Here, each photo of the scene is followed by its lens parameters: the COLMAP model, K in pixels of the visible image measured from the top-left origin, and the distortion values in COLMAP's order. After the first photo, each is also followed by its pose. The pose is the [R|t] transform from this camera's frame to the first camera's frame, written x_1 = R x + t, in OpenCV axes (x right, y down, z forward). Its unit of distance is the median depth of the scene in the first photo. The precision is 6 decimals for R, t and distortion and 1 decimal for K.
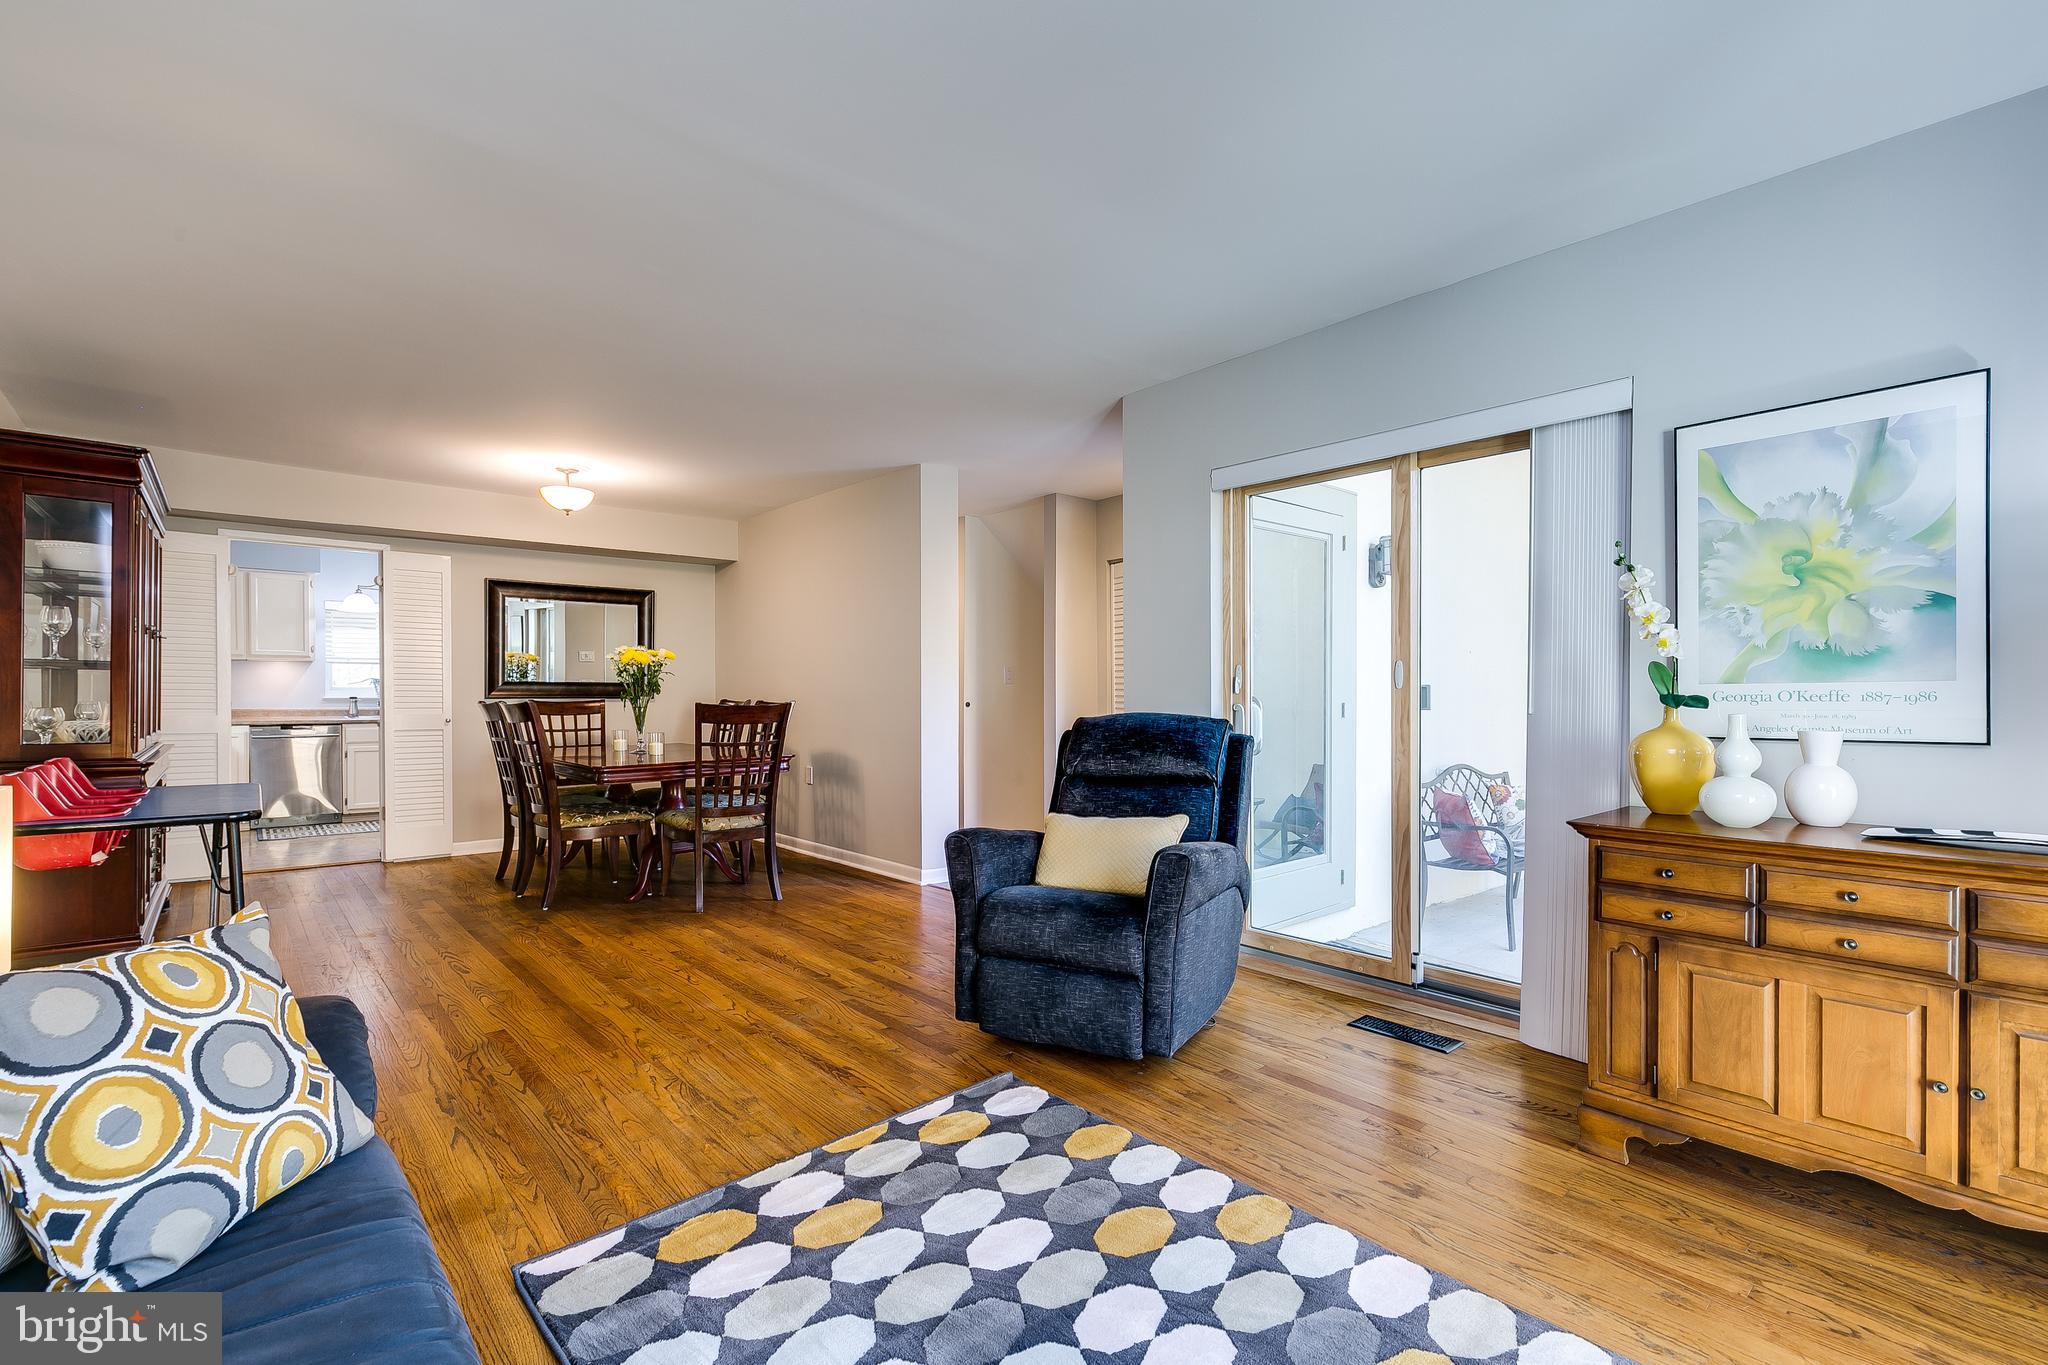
lens RADIAL K [[925.0, 0, 1027.8], [0, 925.0, 695.8], [0, 0, 1]] dist [0.006920, -0.001054]
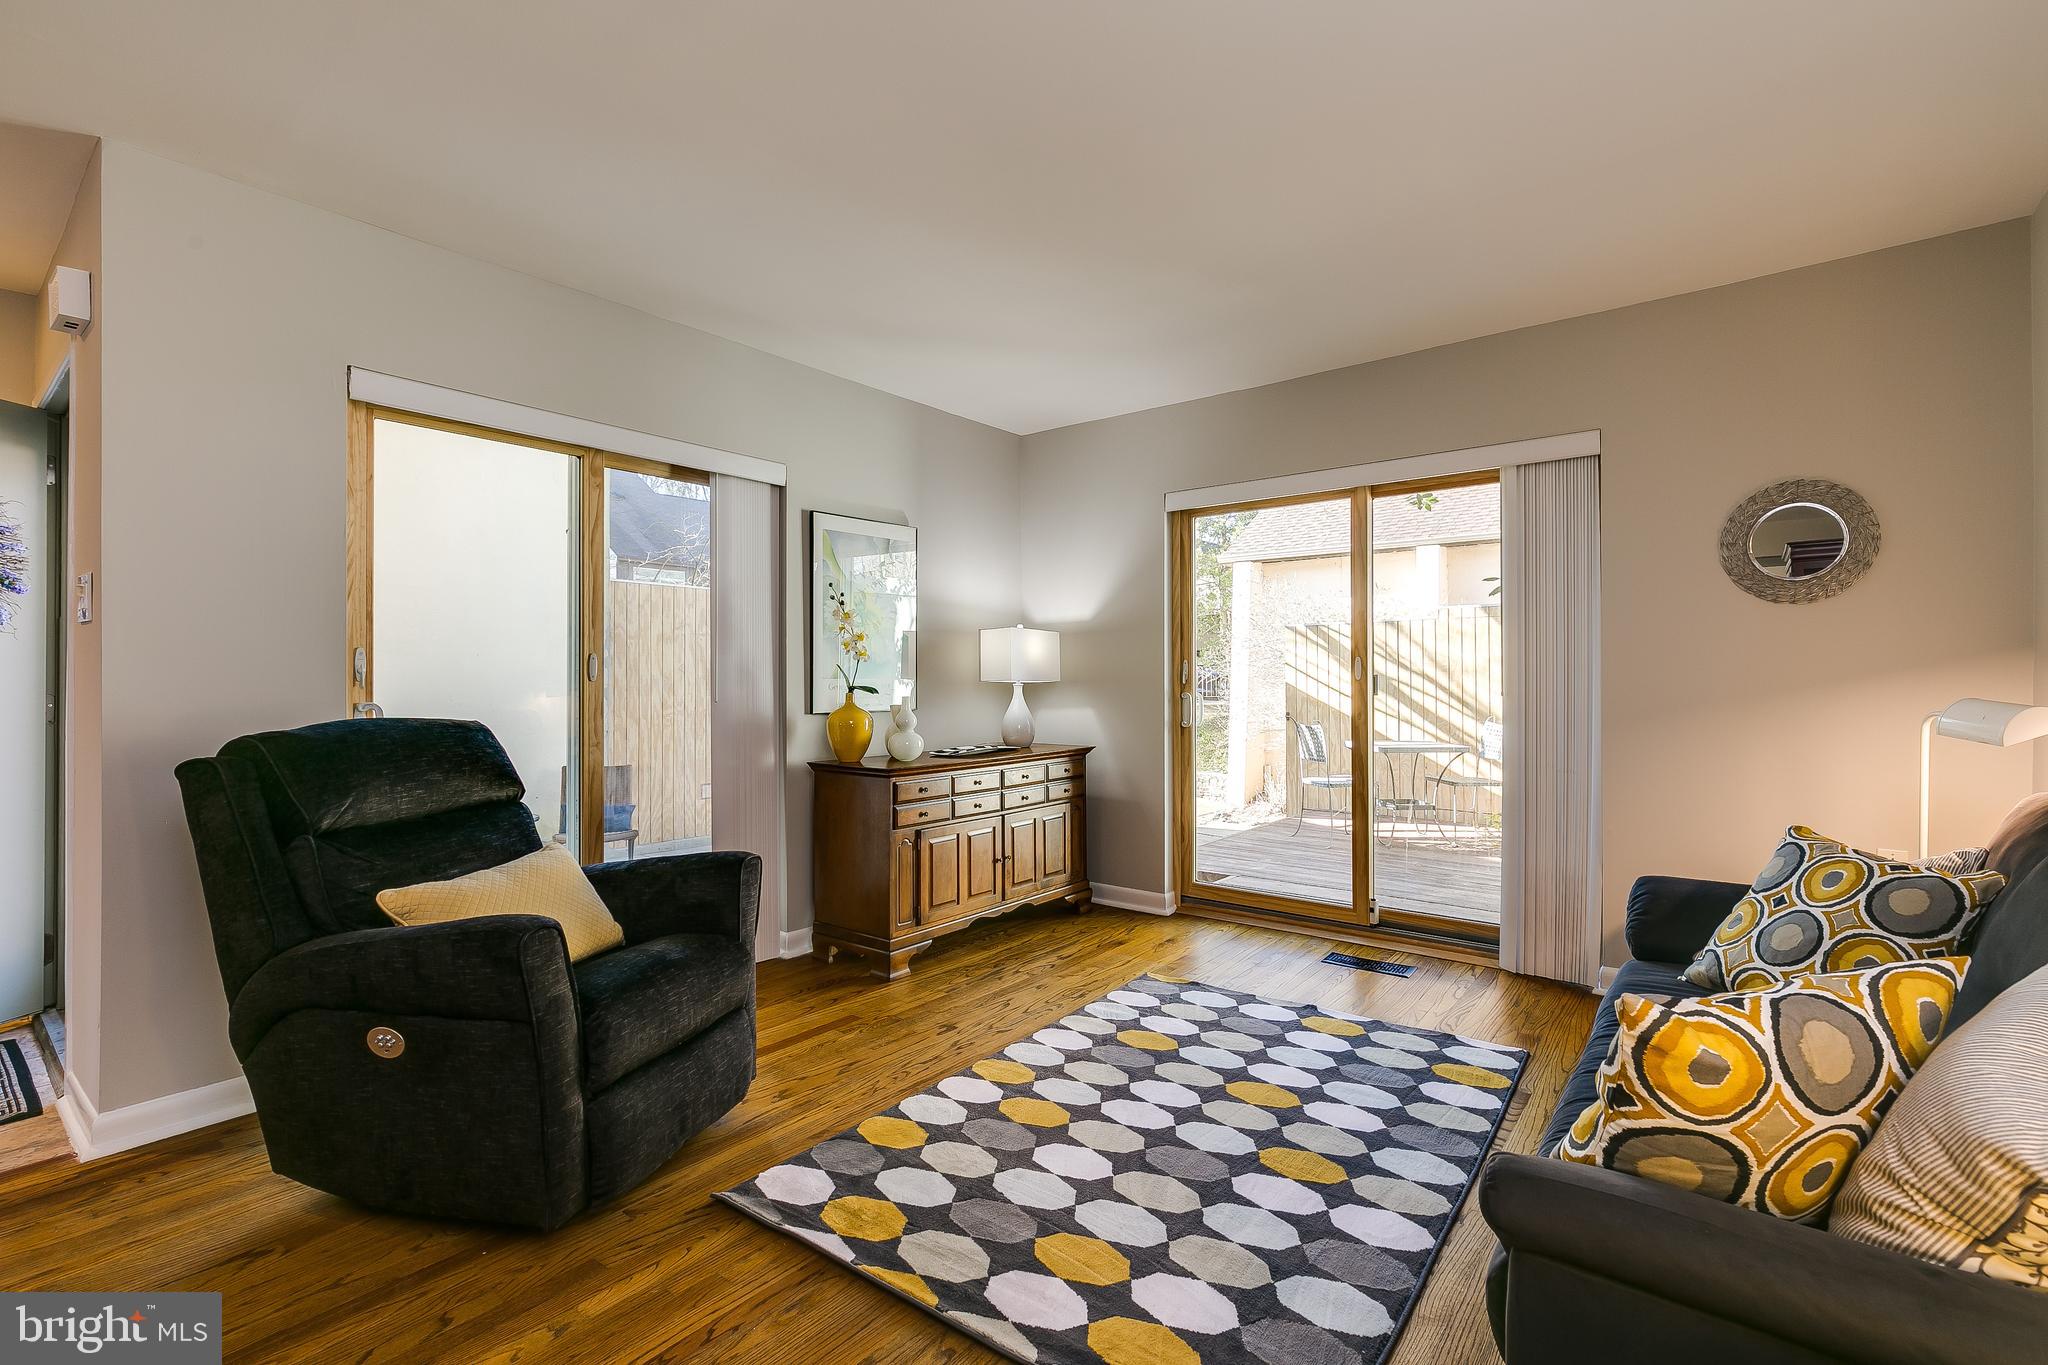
lens RADIAL K [[925.0, 0, 1029.9], [0, 925.0, 677.0], [0, 0, 1]] dist [0.006920, -0.001054]
pose [[-0.185200, 0.012399, 0.982623, -1.079392], [0.015682, 0.999830, -0.009660, 0.004690], [-0.982576, 0.013621, -0.185363, 1.190460]]
